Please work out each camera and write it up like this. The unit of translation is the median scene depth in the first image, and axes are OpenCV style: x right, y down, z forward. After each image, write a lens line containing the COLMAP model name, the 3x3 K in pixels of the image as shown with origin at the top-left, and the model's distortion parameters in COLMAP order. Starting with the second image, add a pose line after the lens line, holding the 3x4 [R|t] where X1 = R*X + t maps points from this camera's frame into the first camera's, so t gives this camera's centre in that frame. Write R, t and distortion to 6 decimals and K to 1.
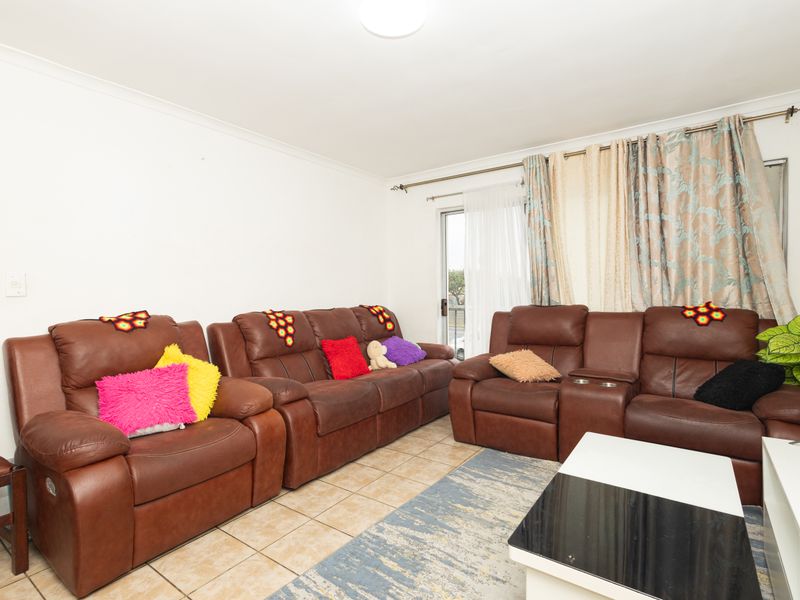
lens RADIAL K [[411.2, 0, 395.6], [0, 411.2, 300.2], [0, 0, 1]] dist [0.011442, 0.000035]
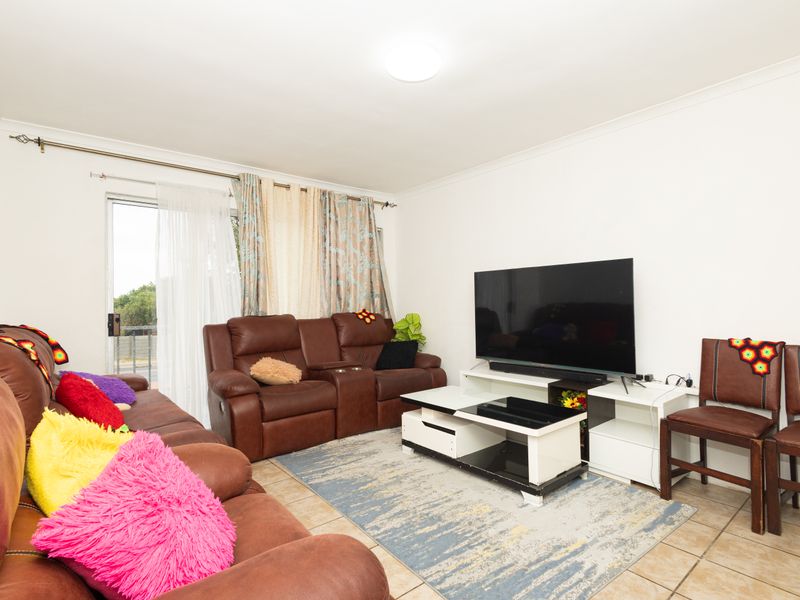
lens RADIAL K [[411.2, 0, 395.0], [0, 411.2, 300.1], [0, 0, 1]] dist [0.011442, 0.000035]
pose [[0.264932, 0.017449, 0.964109, -0.741845], [0.034297, 0.999033, -0.027506, 0.017136], [-0.963657, 0.040353, 0.264078, 0.483890]]
